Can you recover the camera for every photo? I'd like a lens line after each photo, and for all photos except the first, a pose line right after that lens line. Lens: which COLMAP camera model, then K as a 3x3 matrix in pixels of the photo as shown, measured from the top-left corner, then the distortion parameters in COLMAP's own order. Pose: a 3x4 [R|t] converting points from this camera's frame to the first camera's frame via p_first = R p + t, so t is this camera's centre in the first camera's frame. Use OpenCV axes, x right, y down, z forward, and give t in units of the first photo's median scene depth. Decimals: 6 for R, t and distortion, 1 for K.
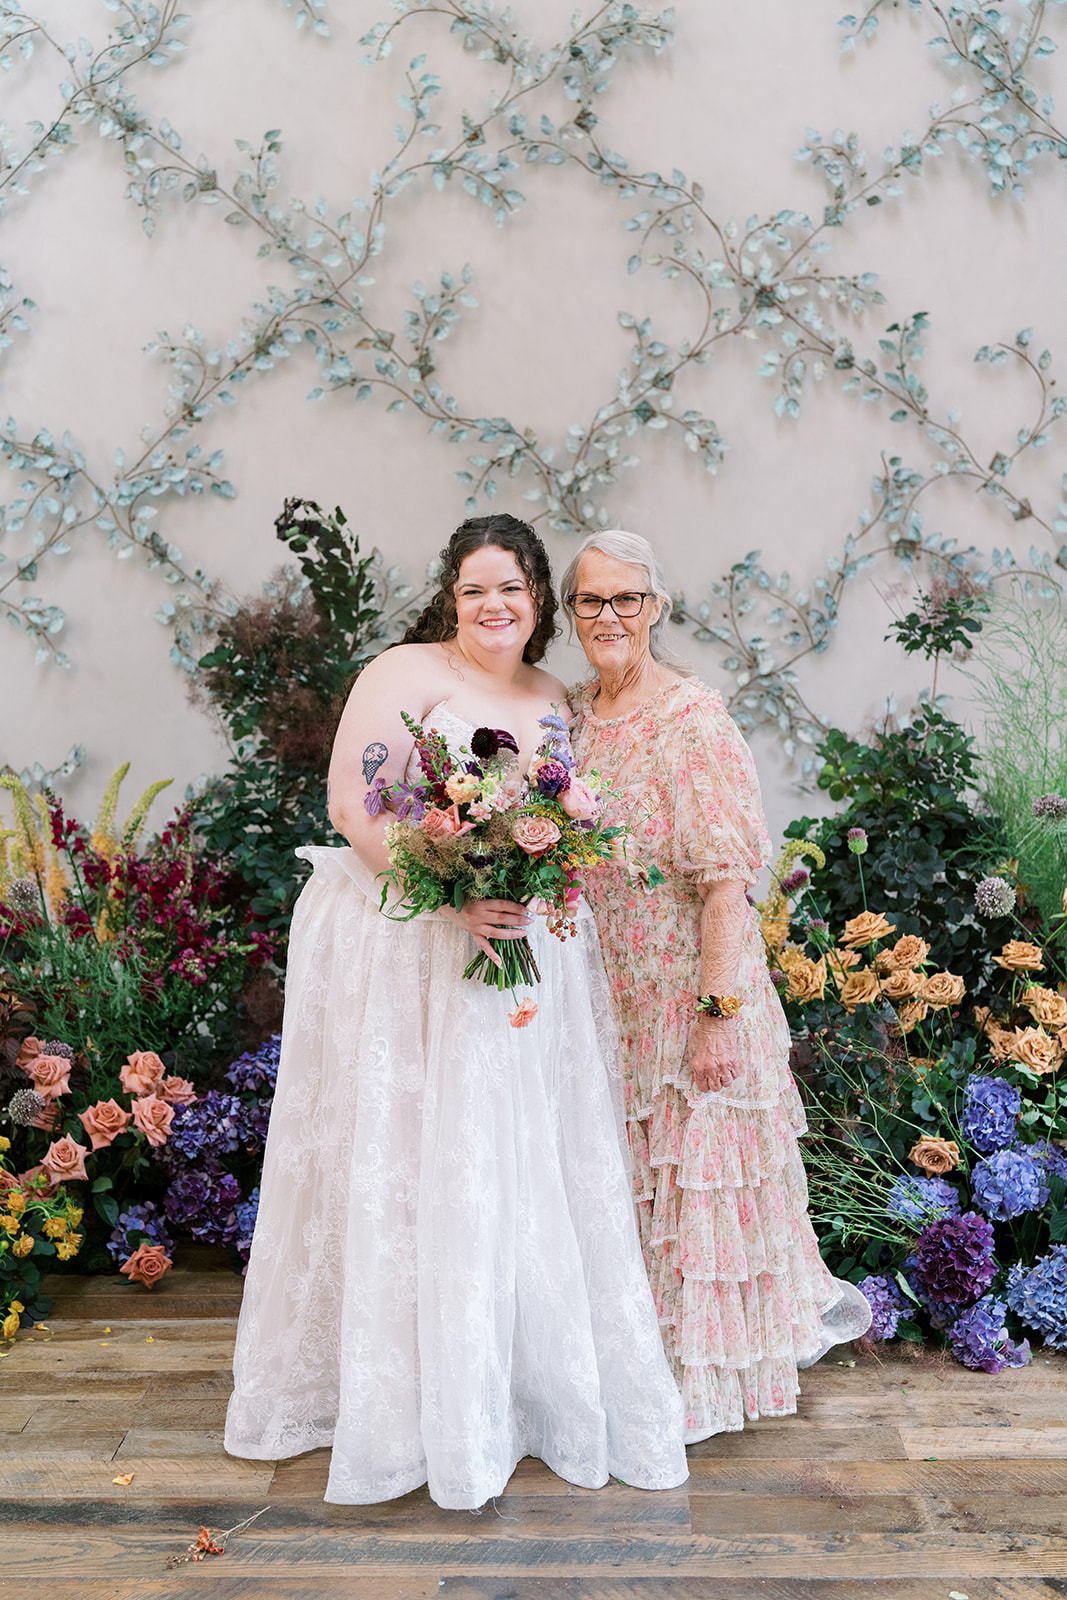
lens RADIAL K [[2220.0, 0, 533.5], [0, 2220.0, 800.0], [0, 0, 1]] dist [-0.030033, 0.012754]
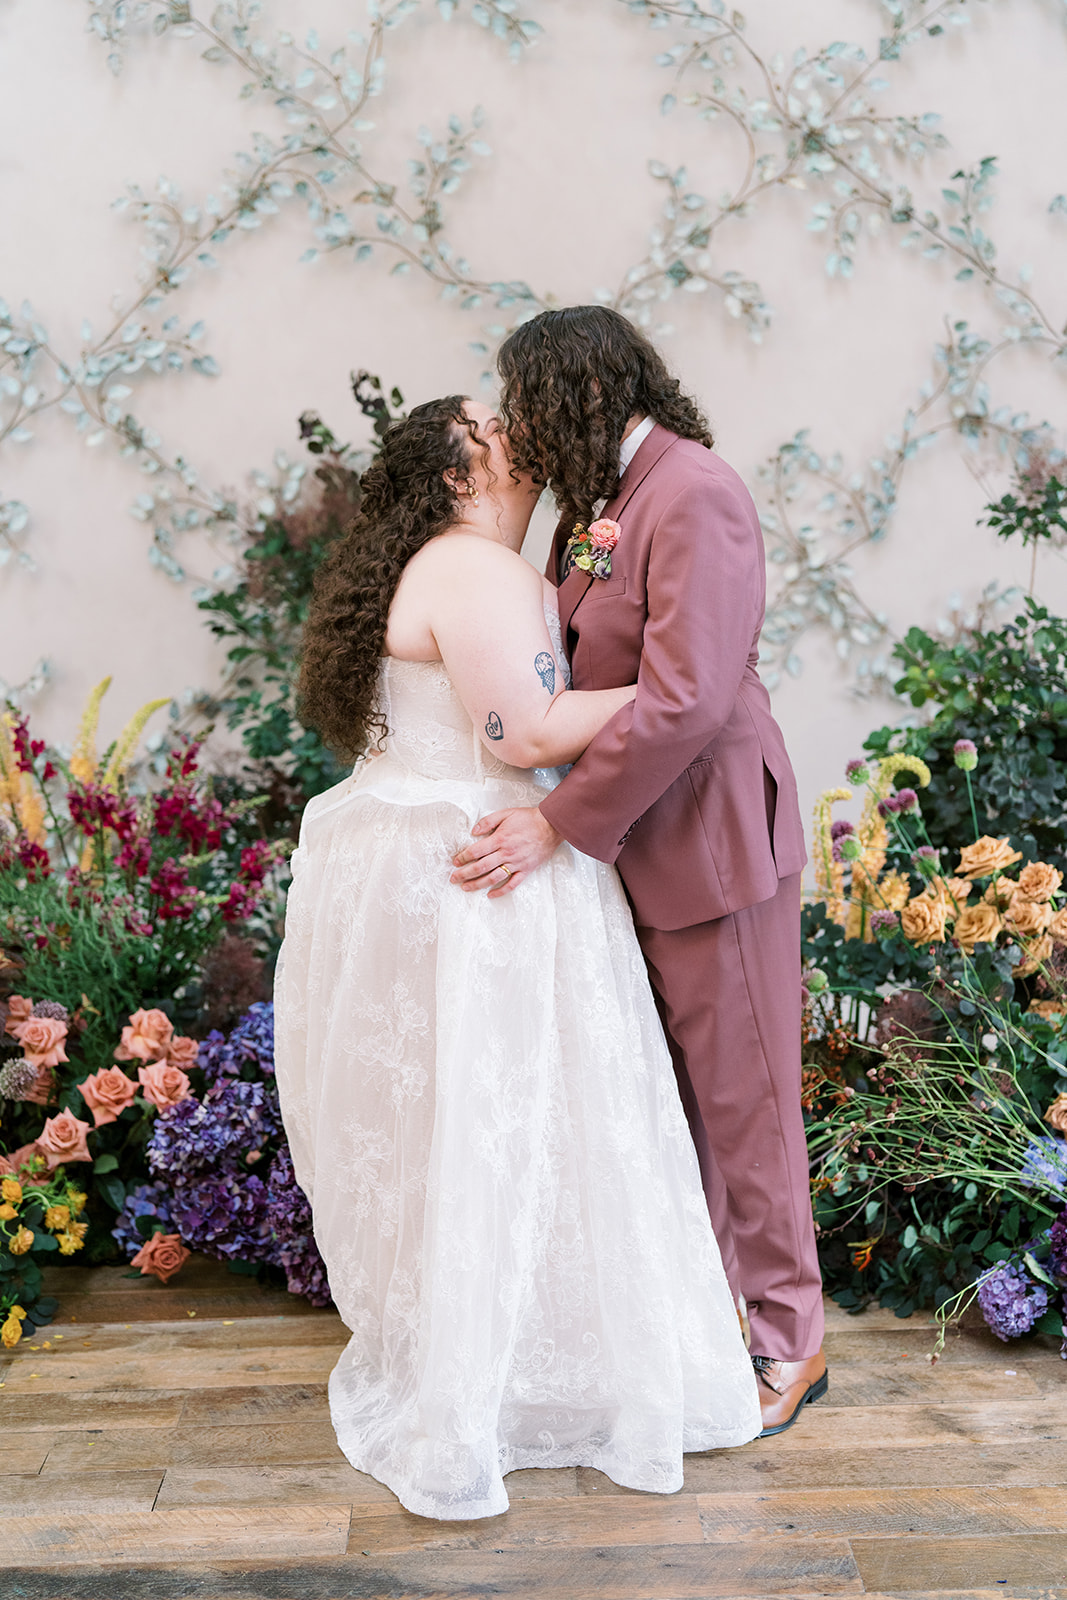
lens RADIAL K [[2220.0, 0, 533.5], [0, 2220.0, 800.0], [0, 0, 1]] dist [-0.030033, 0.012754]
pose [[0.999075, -0.017717, 0.039178, -0.047488], [0.015976, 0.998889, 0.044325, -0.004129], [-0.039919, -0.043658, 0.998249, 0.106614]]
